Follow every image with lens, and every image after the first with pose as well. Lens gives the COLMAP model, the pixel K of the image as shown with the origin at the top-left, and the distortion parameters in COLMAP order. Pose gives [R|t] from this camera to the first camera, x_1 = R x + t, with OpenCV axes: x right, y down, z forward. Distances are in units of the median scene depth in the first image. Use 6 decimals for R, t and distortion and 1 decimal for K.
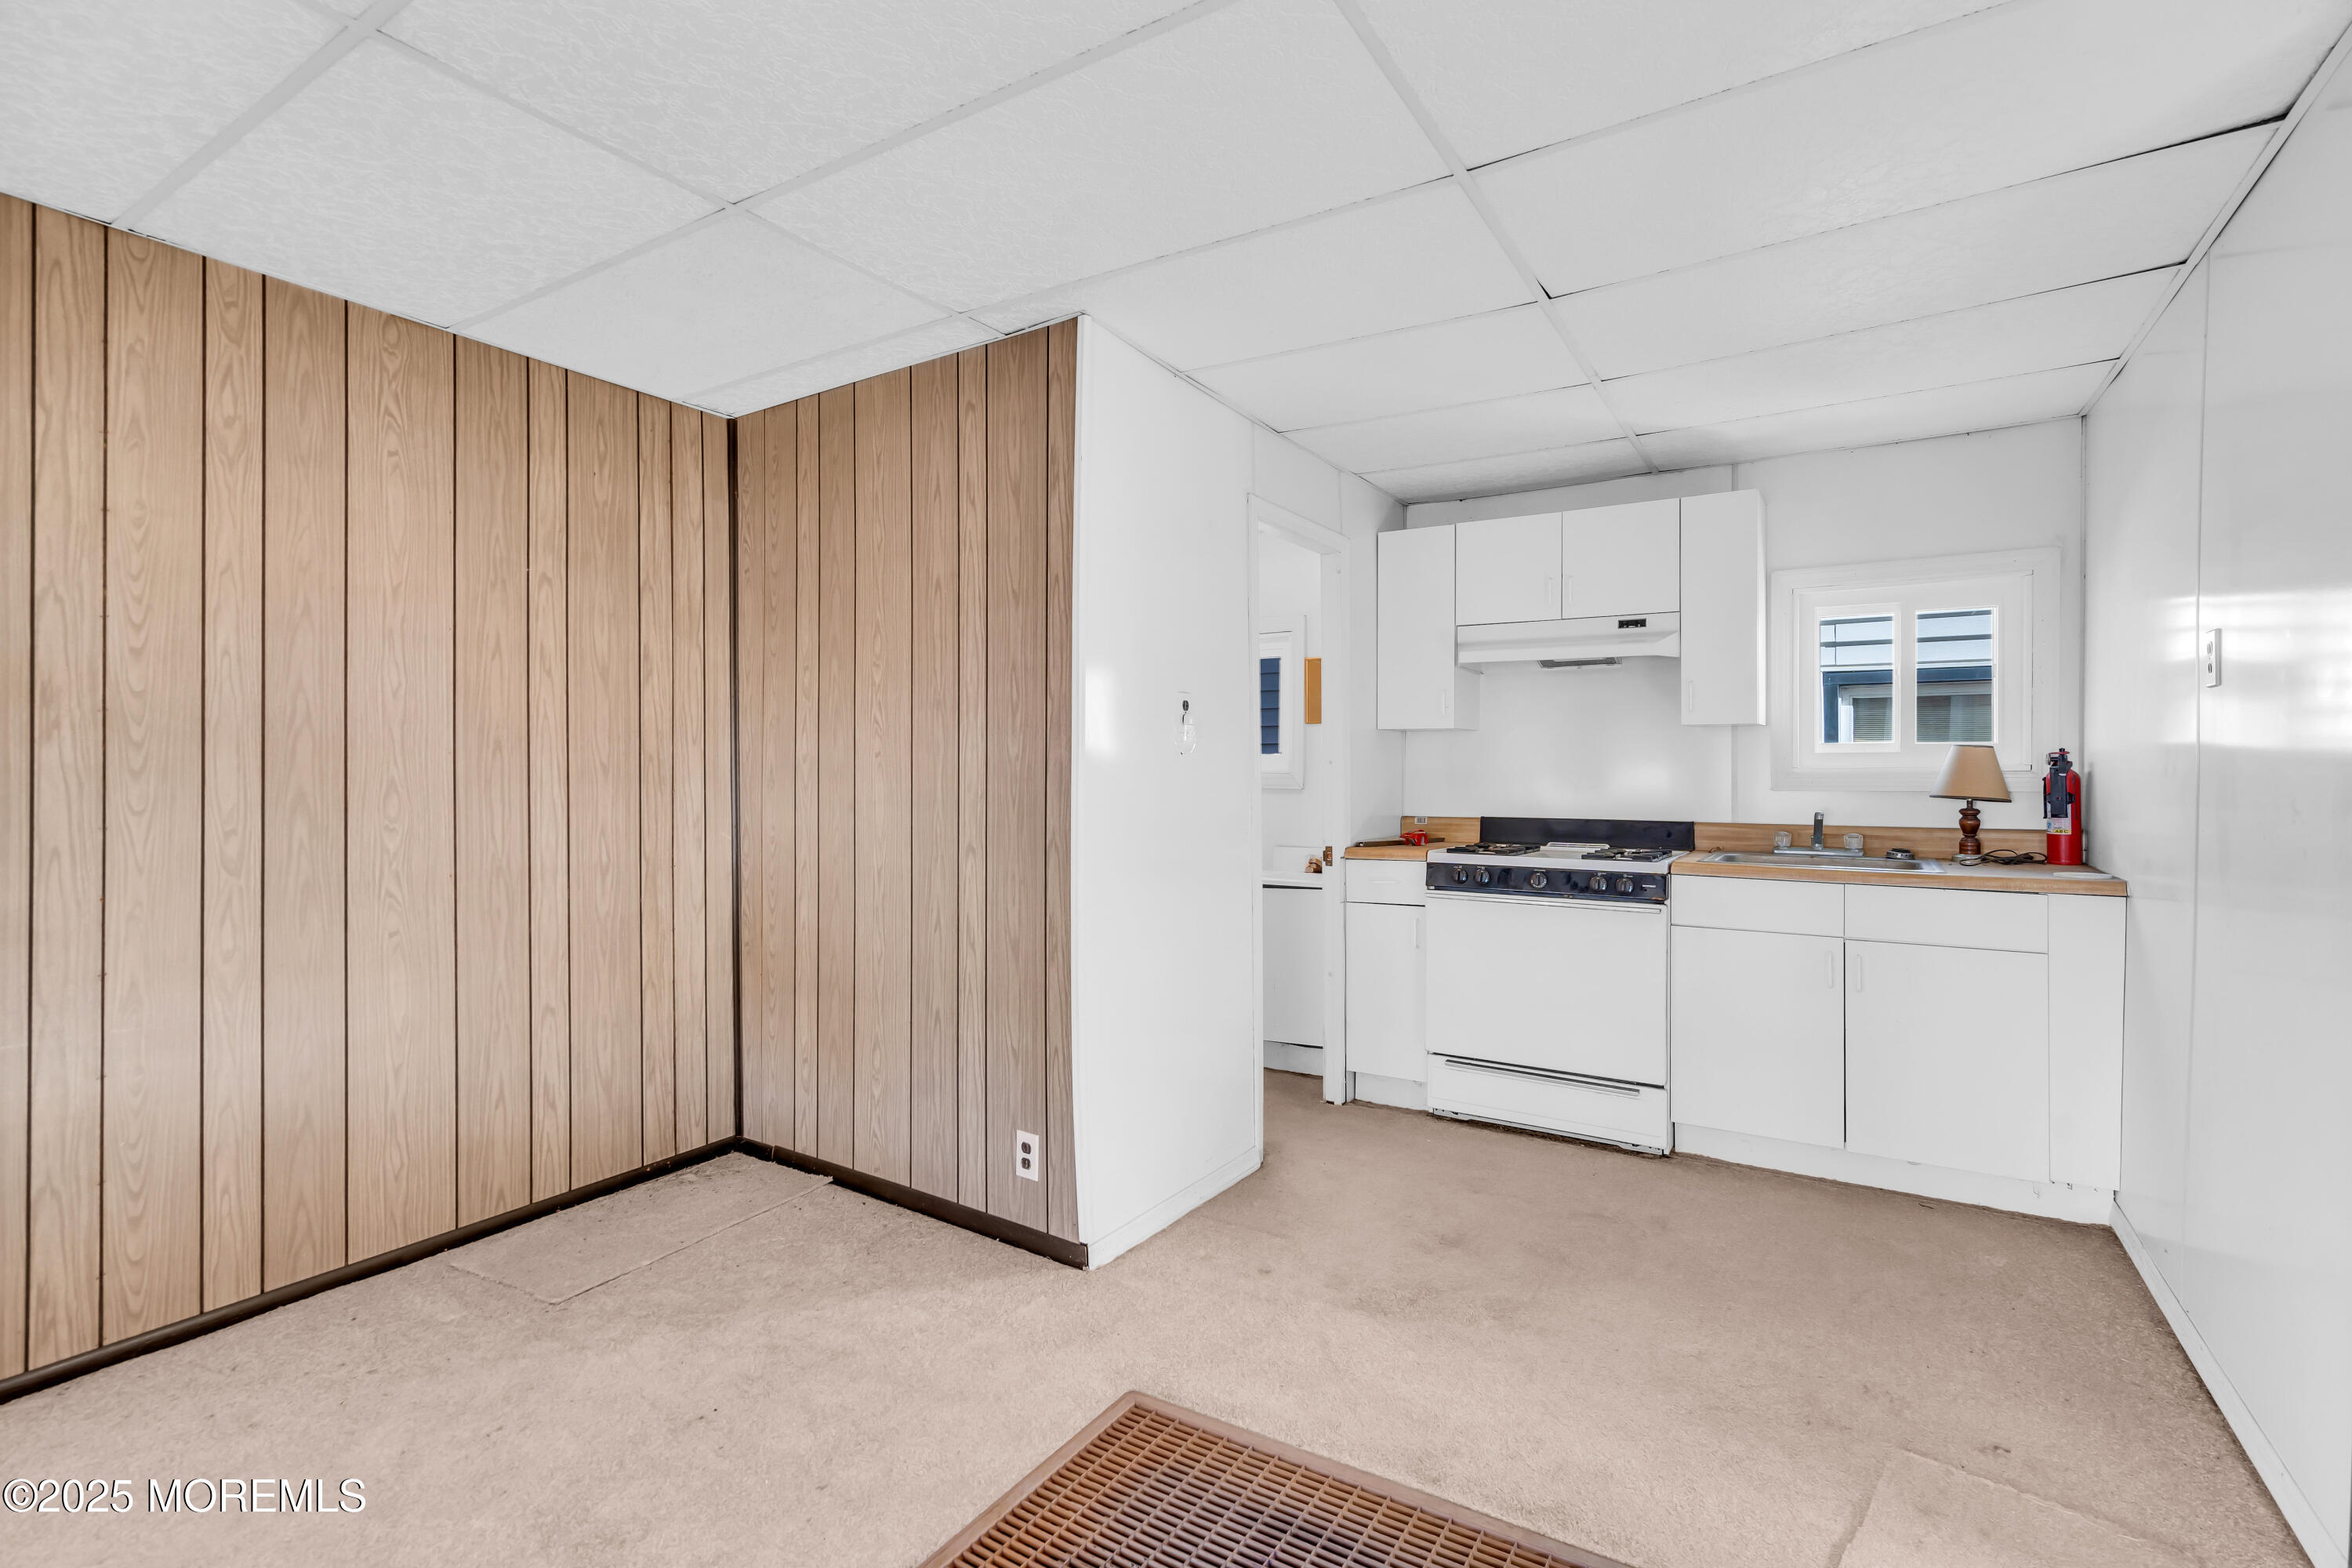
lens RADIAL K [[1079.1, 0, 1171.6], [0, 1079.1, 766.9], [0, 0, 1]] dist [-0.000930, 0.000545]
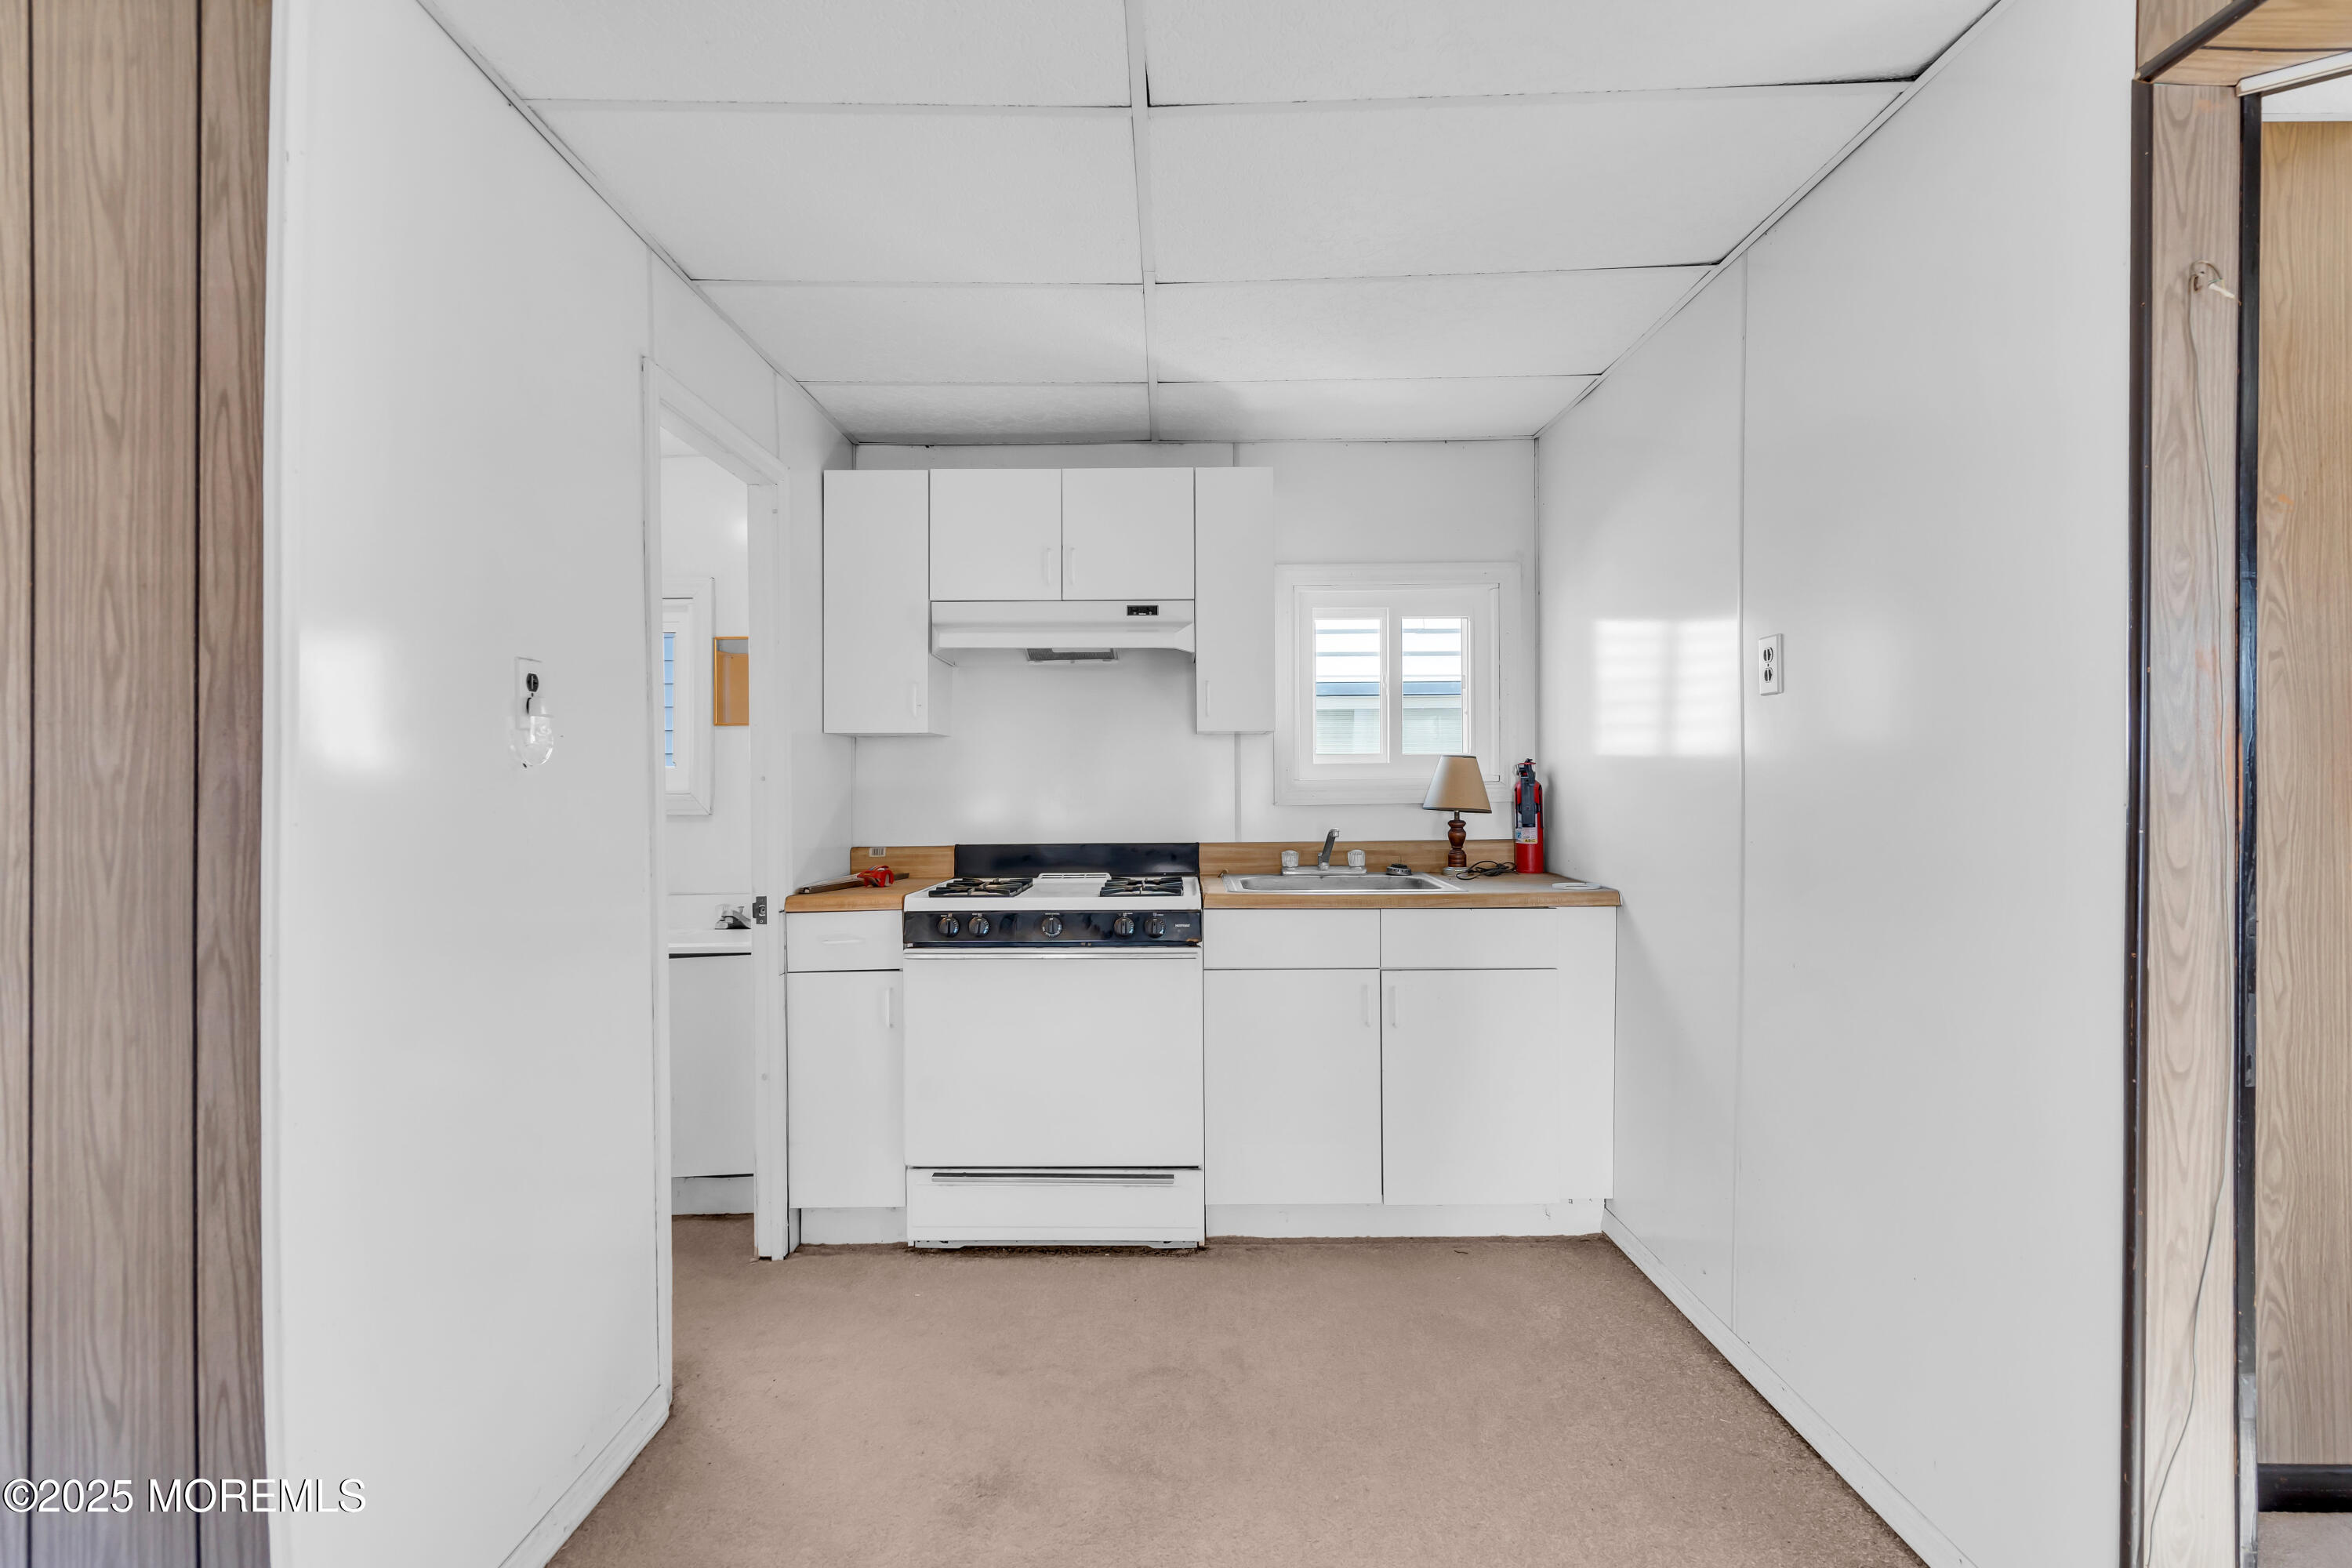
lens RADIAL K [[1095.7, 0, 1179.4], [0, 1095.7, 768.4], [0, 0, 1]] dist [-0.003817, 0.001116]
pose [[0.847337, -0.002964, 0.531048, -0.003981], [0.008469, 0.999933, -0.007934, -0.002829], [-0.530989, 0.011220, 0.847305, 0.284614]]
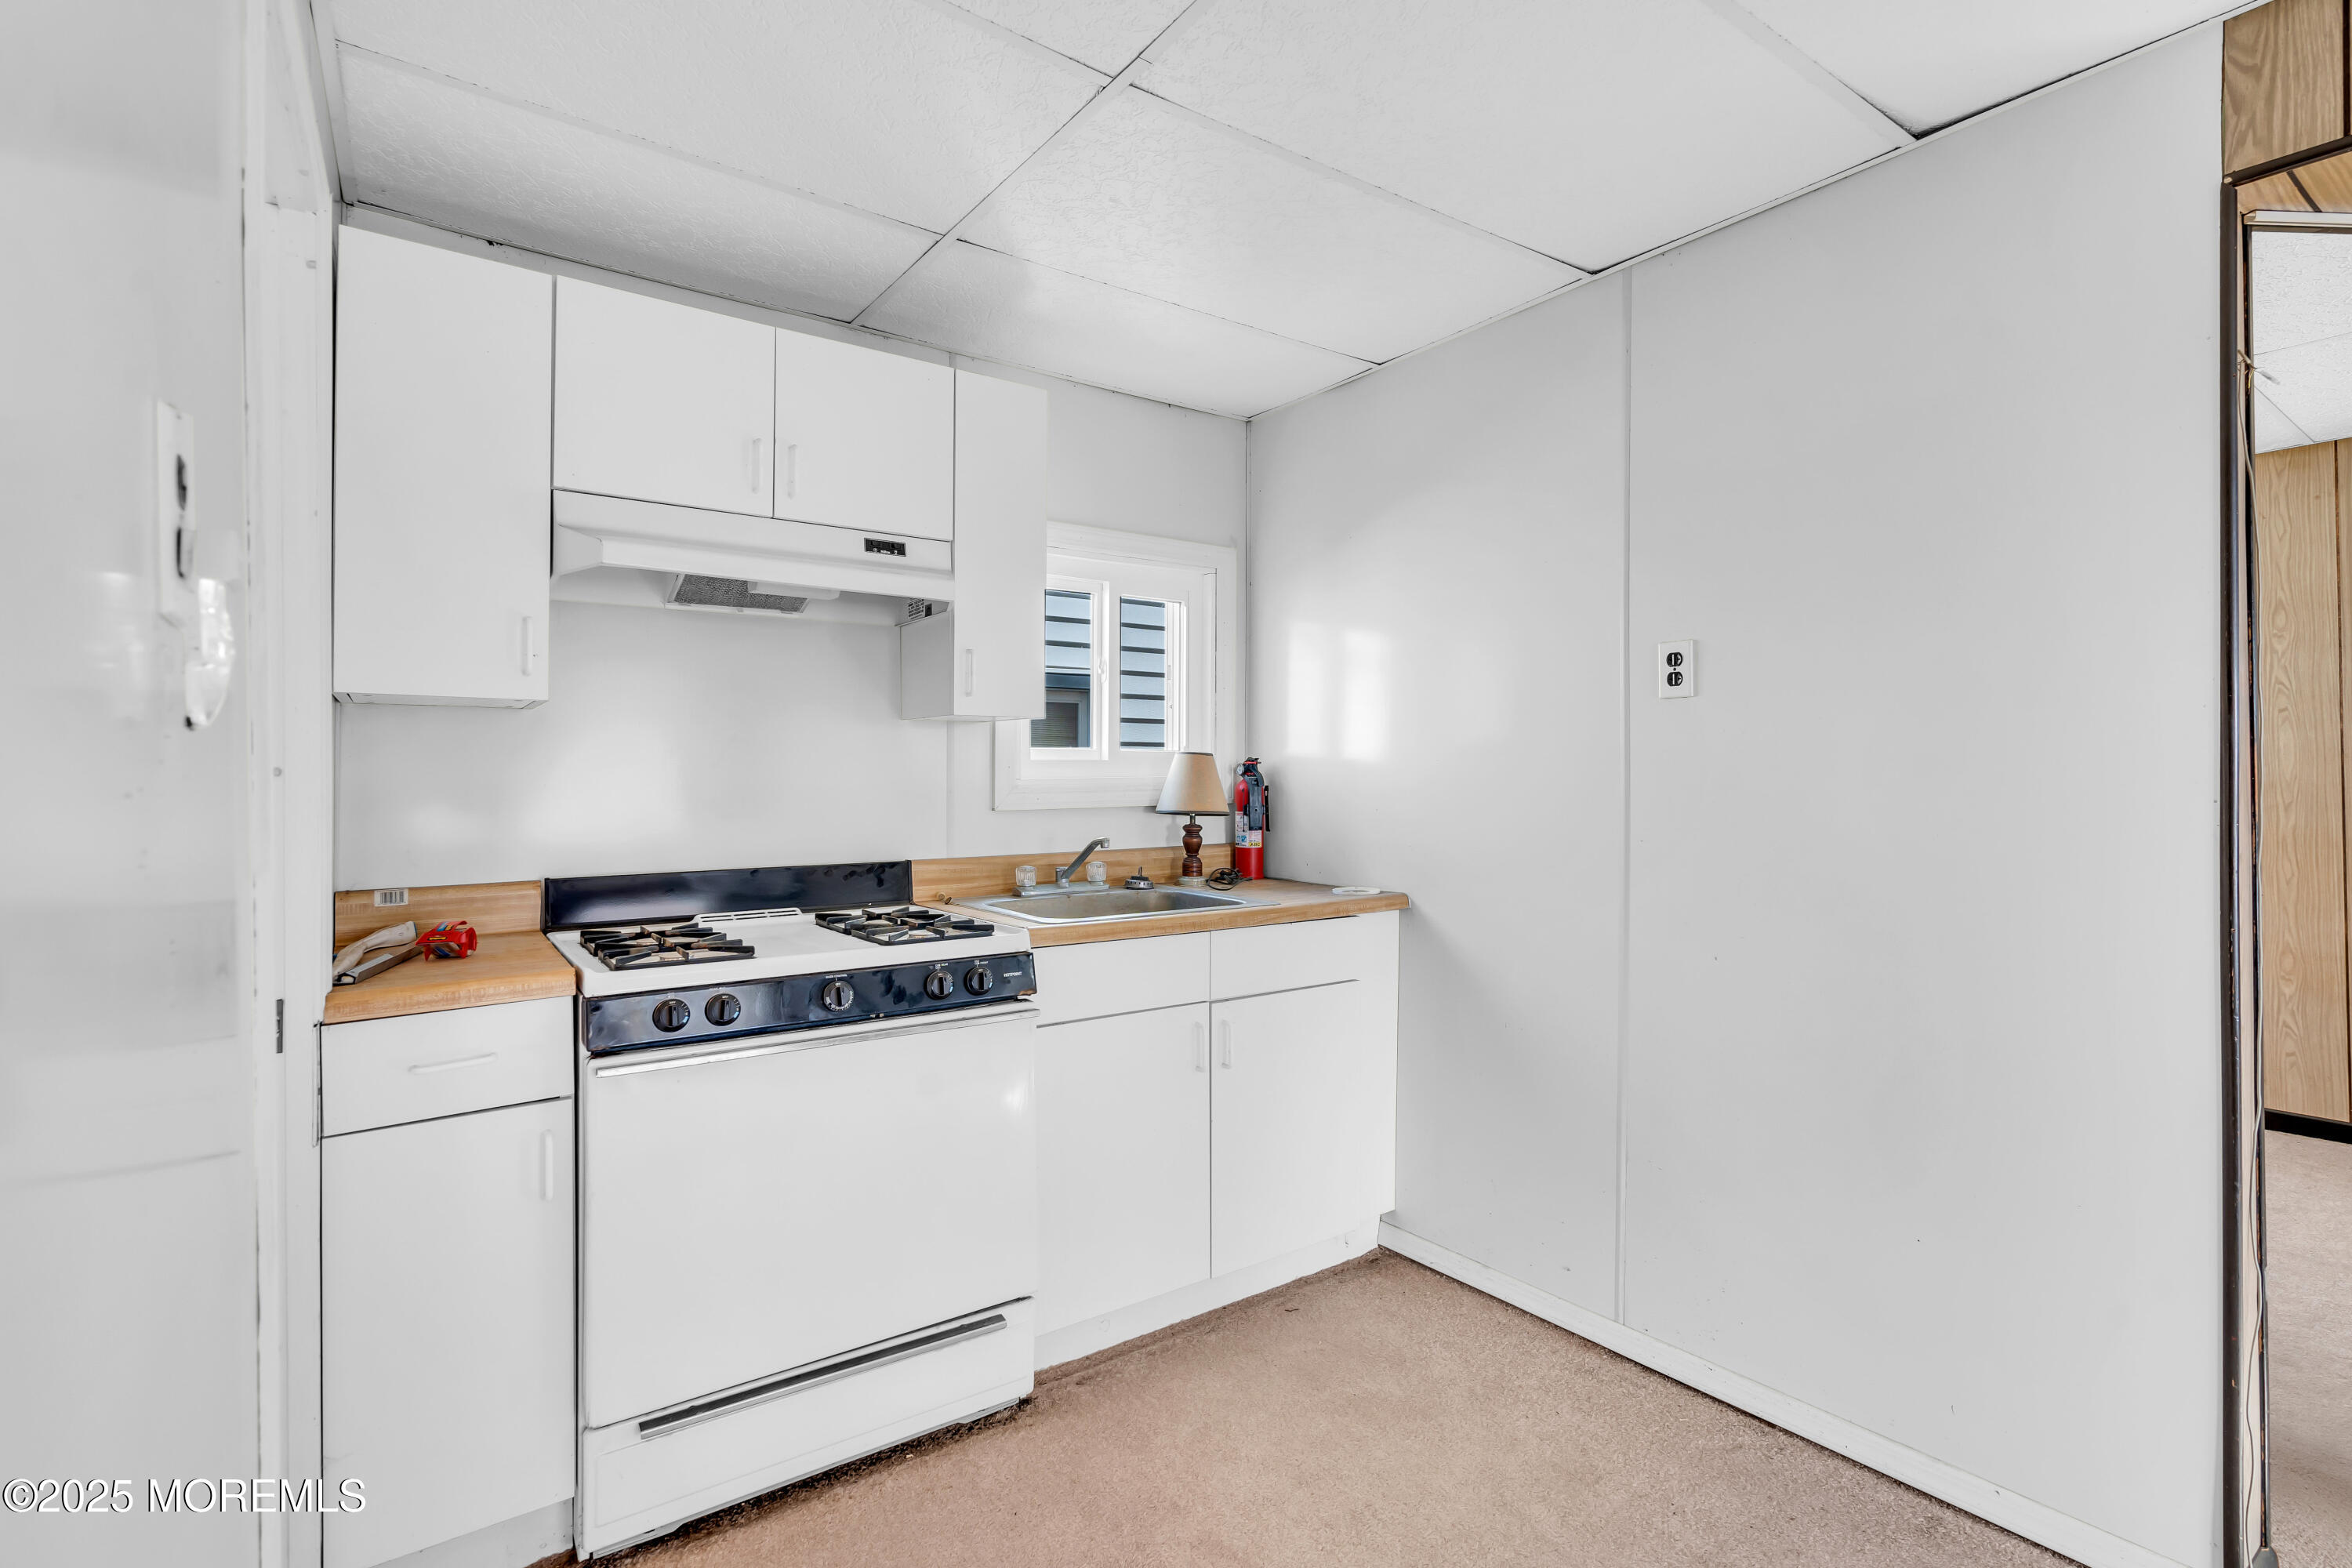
lens RADIAL K [[1079.1, 0, 1171.6], [0, 1079.1, 766.9], [0, 0, 1]] dist [-0.000930, 0.000545]
pose [[0.378063, 0.006082, 0.925760, -0.090006], [0.002021, 0.999971, -0.007394, -0.002447], [-0.925778, 0.004666, 0.378039, 0.671427]]
